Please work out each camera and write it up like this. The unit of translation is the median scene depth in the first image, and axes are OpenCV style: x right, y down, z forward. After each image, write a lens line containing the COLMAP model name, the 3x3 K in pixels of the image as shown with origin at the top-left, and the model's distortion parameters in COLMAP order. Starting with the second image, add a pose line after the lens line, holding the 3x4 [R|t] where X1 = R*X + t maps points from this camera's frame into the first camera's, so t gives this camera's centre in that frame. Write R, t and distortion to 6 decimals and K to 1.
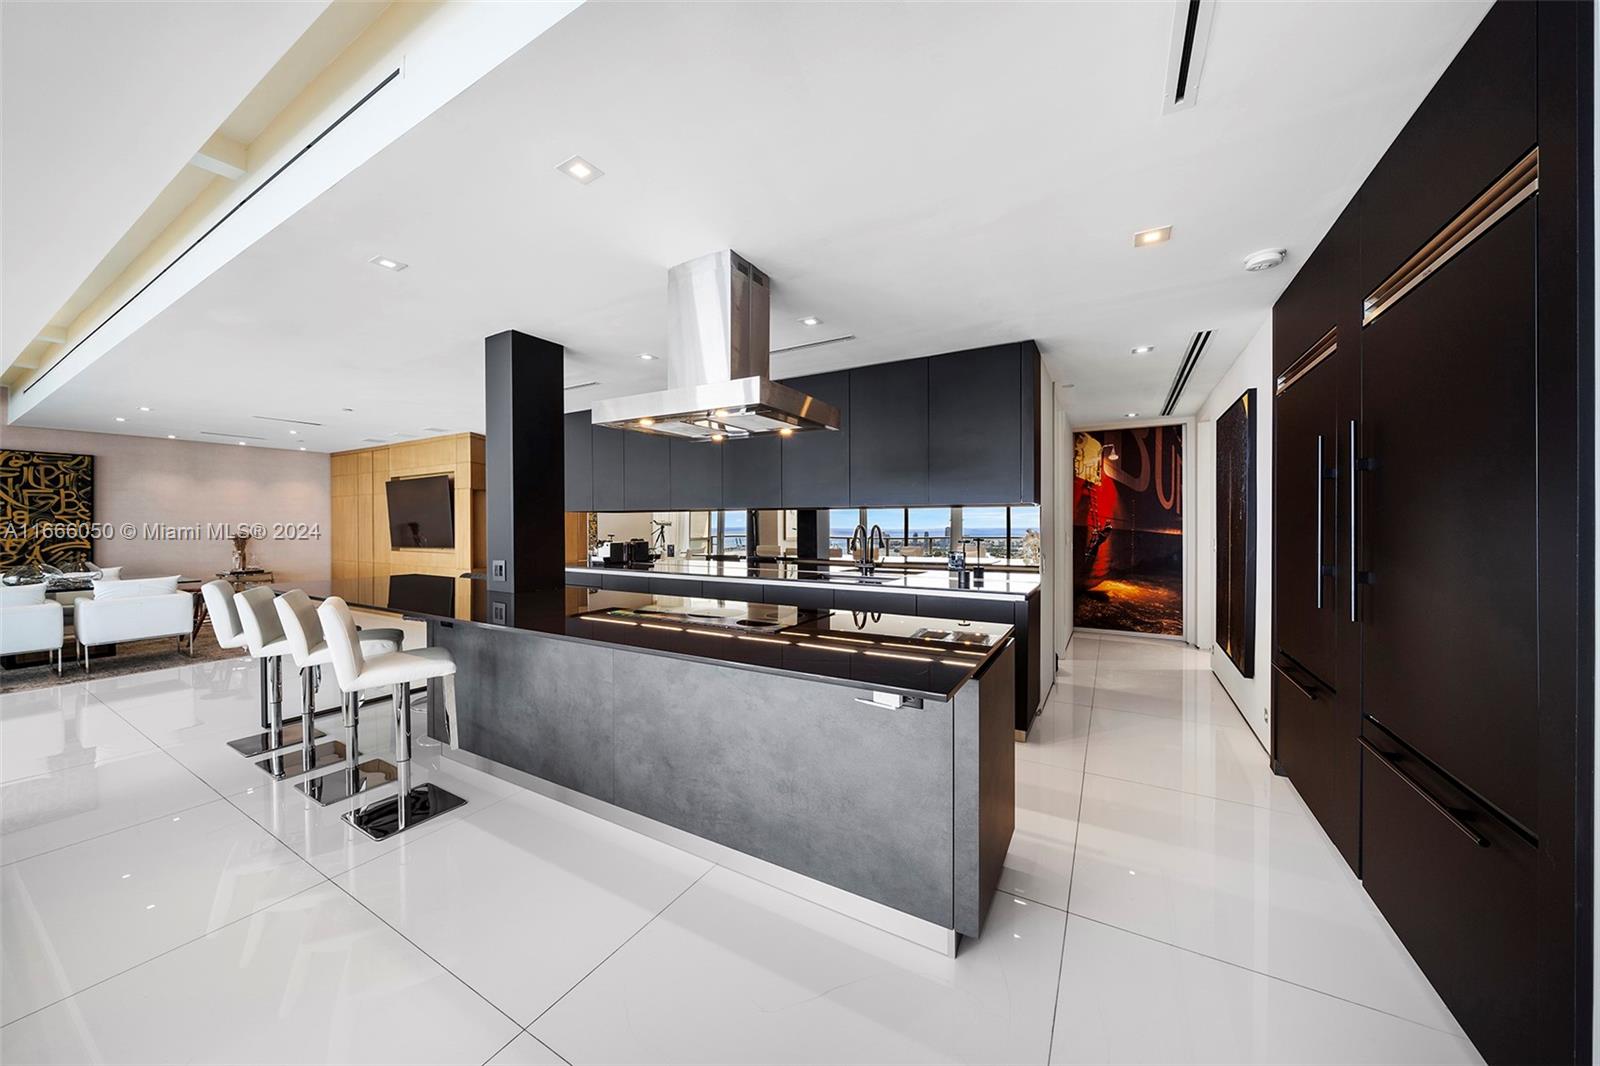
lens RADIAL K [[552.2, 0, 781.8], [0, 552.2, 519.5], [0, 0, 1]] dist [-0.008072, -0.000390]
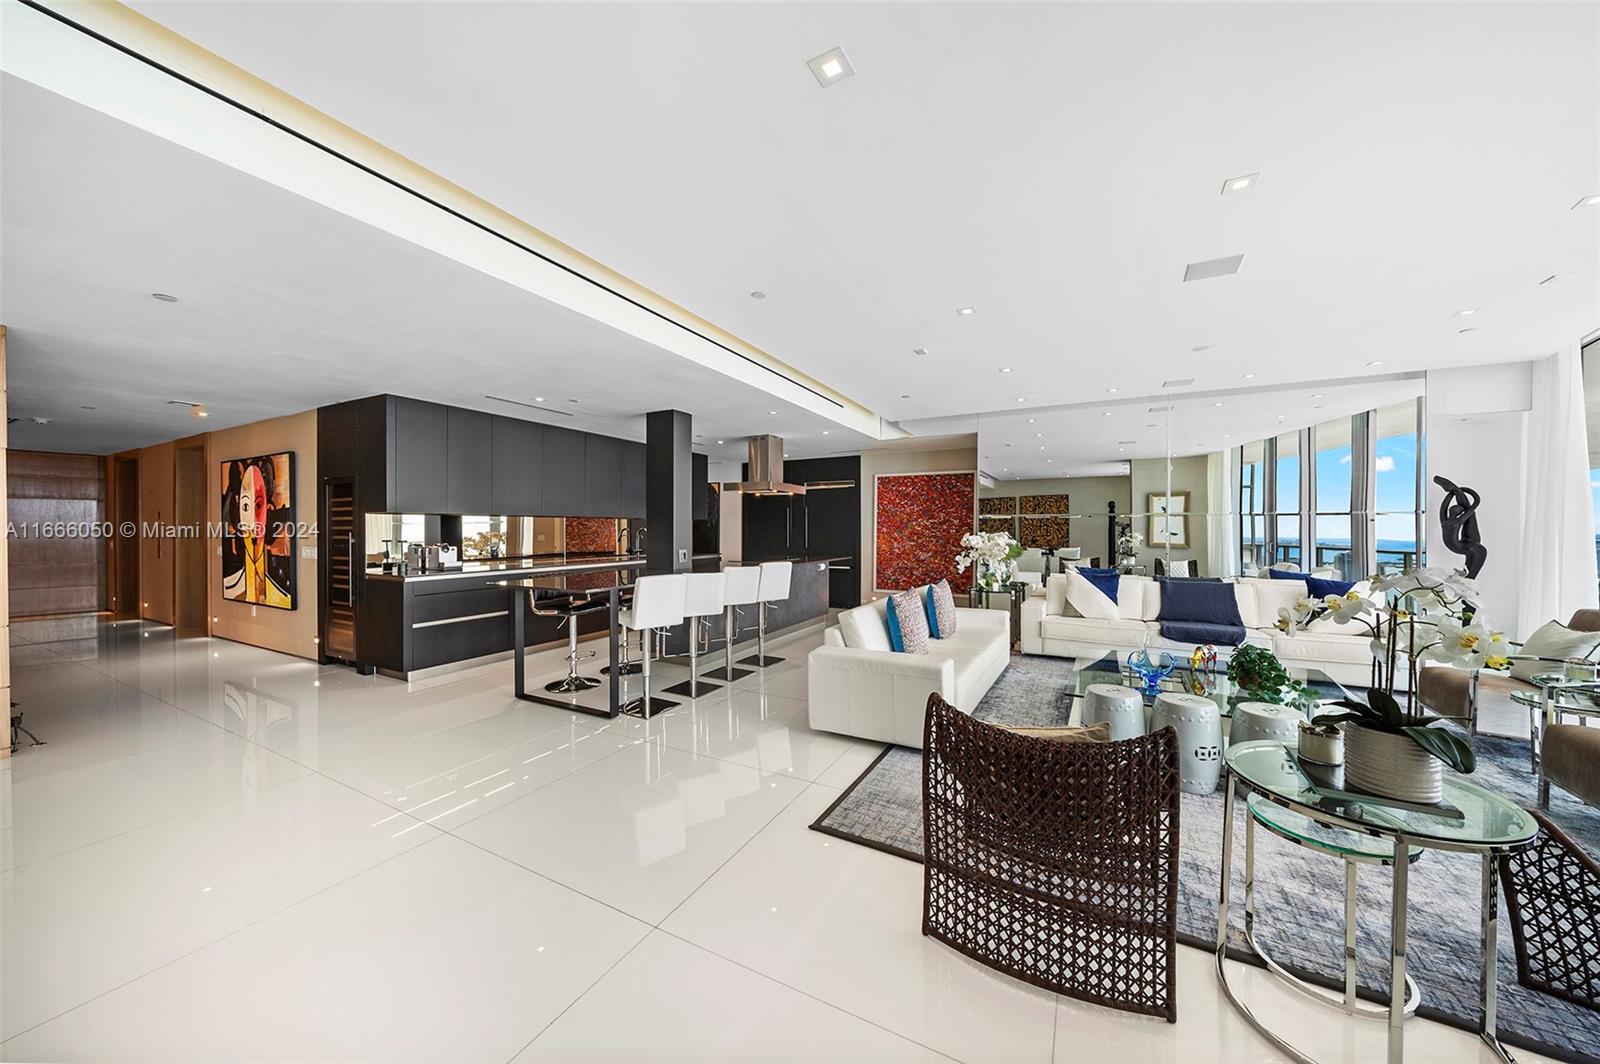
lens RADIAL K [[552.2, 0, 798.7], [0, 552.2, 536.7], [0, 0, 1]] dist [-0.008072, -0.000390]
pose [[-0.052081, -0.015008, 0.998530, -1.412288], [-0.009580, 0.999849, 0.014528, 0.004692], [-0.998597, -0.008809, -0.052217, 0.482841]]
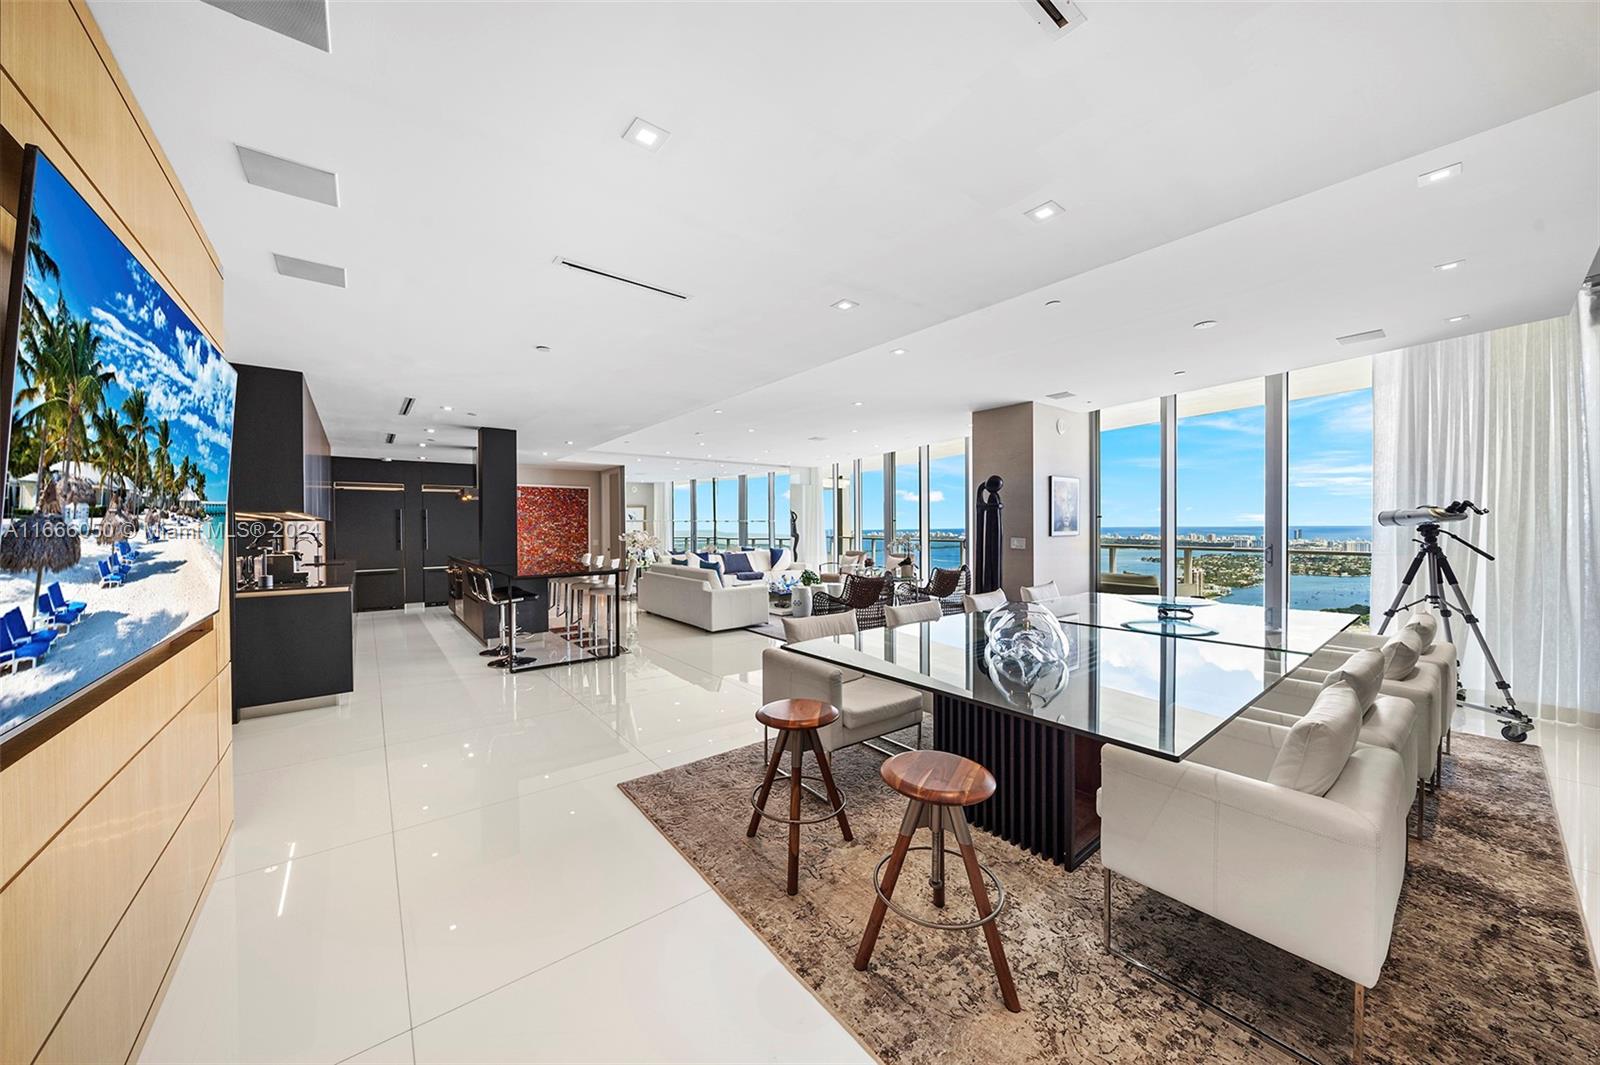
lens RADIAL K [[552.2, 0, 791.9], [0, 552.2, 537.4], [0, 0, 1]] dist [-0.008072, -0.000390]
pose [[-0.932244, 0.001805, 0.361826, -1.385850], [0.006340, 0.999916, 0.011346, 0.013008], [-0.361775, 0.012871, -0.932177, 1.597216]]
